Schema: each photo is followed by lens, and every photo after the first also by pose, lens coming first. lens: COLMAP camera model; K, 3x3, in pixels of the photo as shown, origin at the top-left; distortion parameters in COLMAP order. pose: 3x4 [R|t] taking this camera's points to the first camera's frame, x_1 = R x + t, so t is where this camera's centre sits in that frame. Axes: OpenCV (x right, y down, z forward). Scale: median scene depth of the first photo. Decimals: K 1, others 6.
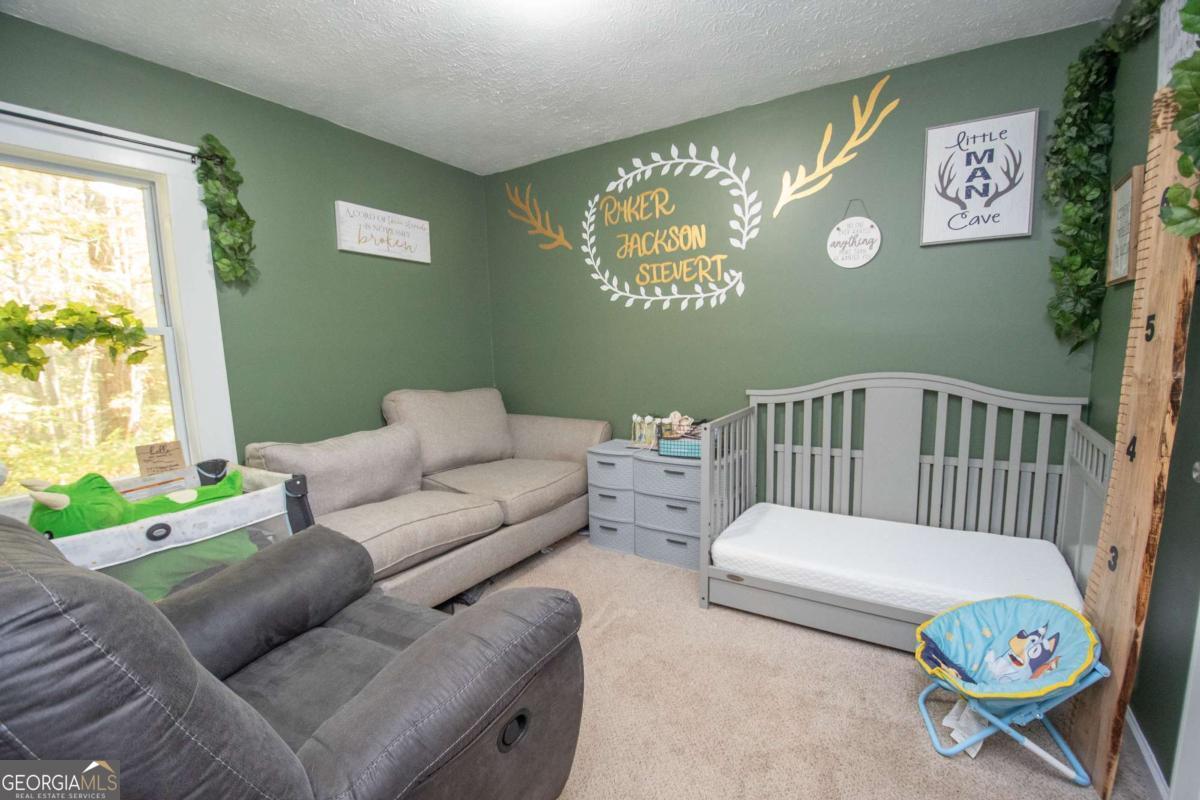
lens RADIAL K [[529.0, 0, 600.0], [0, 529.0, 400.0], [0, 0, 1]] dist [-0.000726, -0.019644]
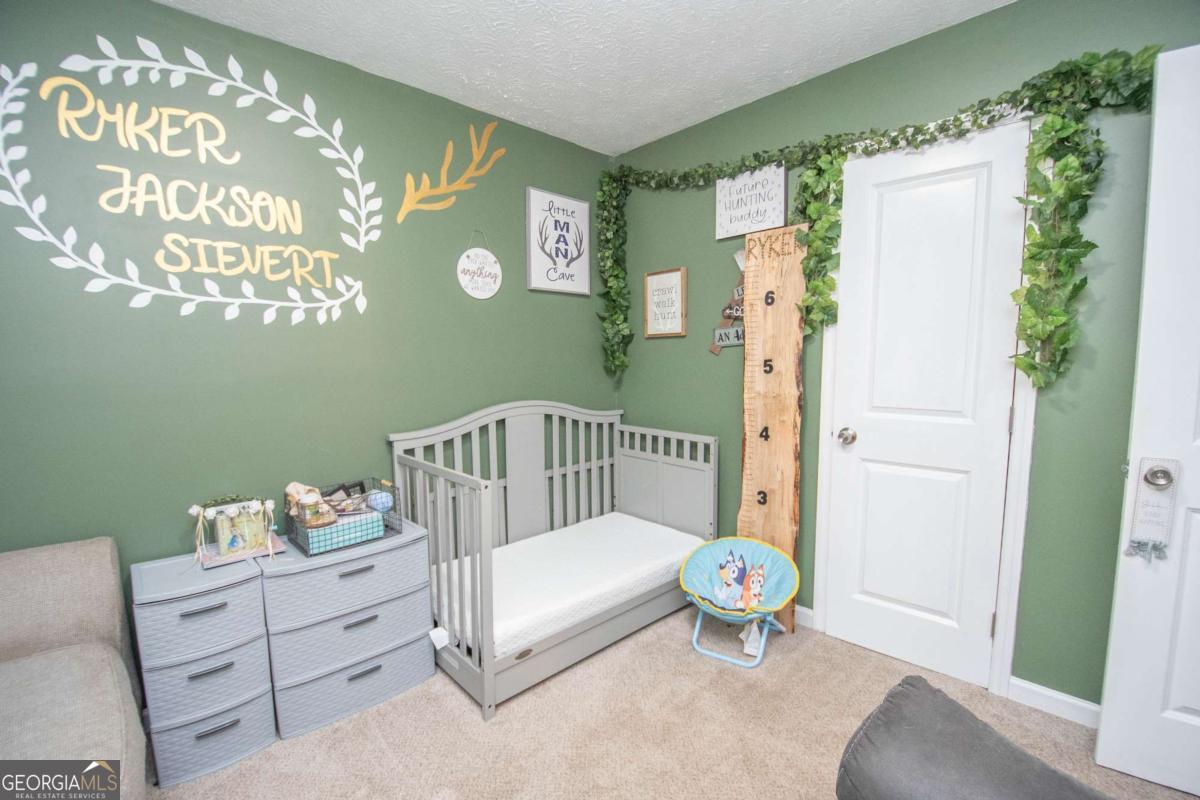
lens RADIAL K [[529.0, 0, 600.0], [0, 529.0, 400.0], [0, 0, 1]] dist [-0.000726, -0.019644]
pose [[0.229321, -0.054946, 0.971799, -0.394124], [0.101887, 0.994276, 0.032174, -0.062460], [-0.968004, 0.091636, 0.233607, 0.503482]]
